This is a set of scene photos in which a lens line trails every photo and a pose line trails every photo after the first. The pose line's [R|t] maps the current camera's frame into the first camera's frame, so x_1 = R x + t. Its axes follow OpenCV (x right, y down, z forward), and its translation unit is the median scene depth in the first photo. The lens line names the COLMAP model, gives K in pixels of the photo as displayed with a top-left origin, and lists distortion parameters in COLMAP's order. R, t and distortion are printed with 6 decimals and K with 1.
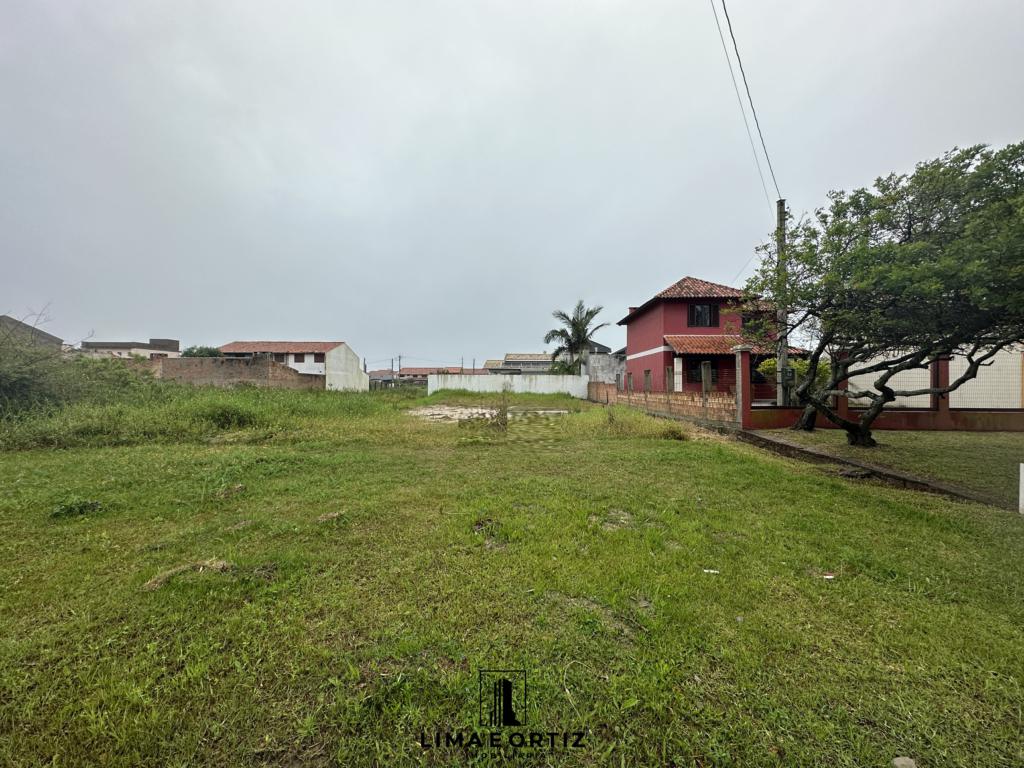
lens RADIAL K [[407.7, 0, 512.4], [0, 407.7, 381.3], [0, 0, 1]] dist [0.000365, -0.000052]
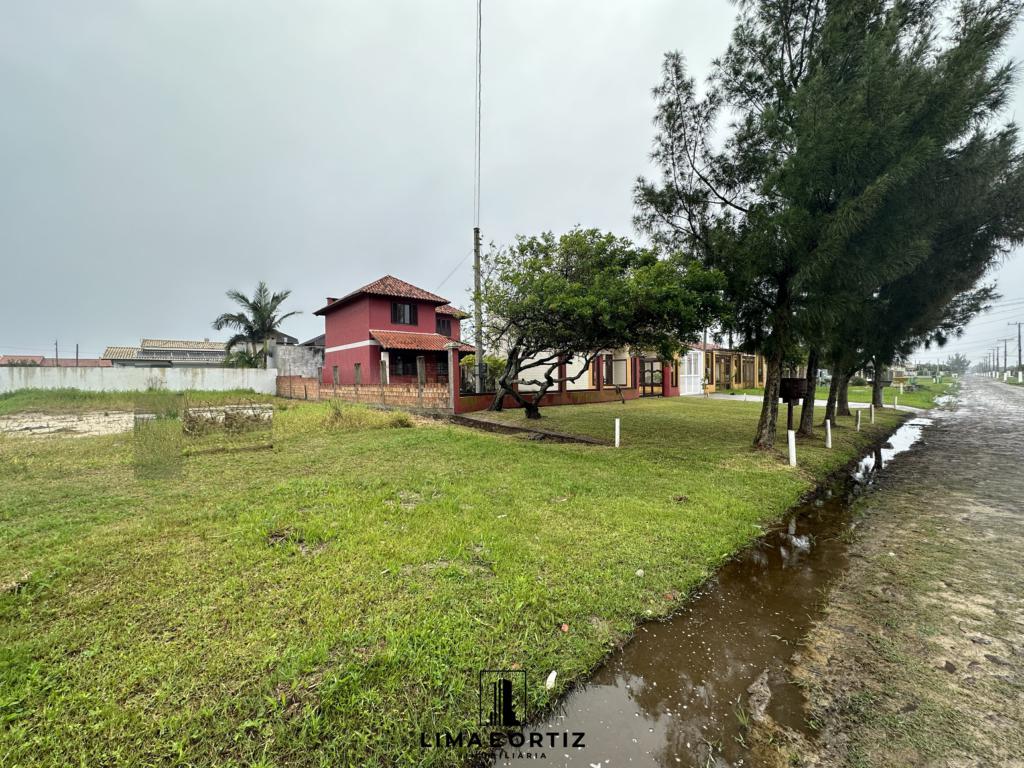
lens RADIAL K [[407.7, 0, 512.4], [0, 407.7, 381.3], [0, 0, 1]] dist [0.000365, -0.000052]
pose [[0.738169, -0.018730, 0.674356, -0.115854], [0.008207, 0.999790, 0.018786, 0.001385], [-0.674566, -0.008333, 0.738168, 0.001531]]
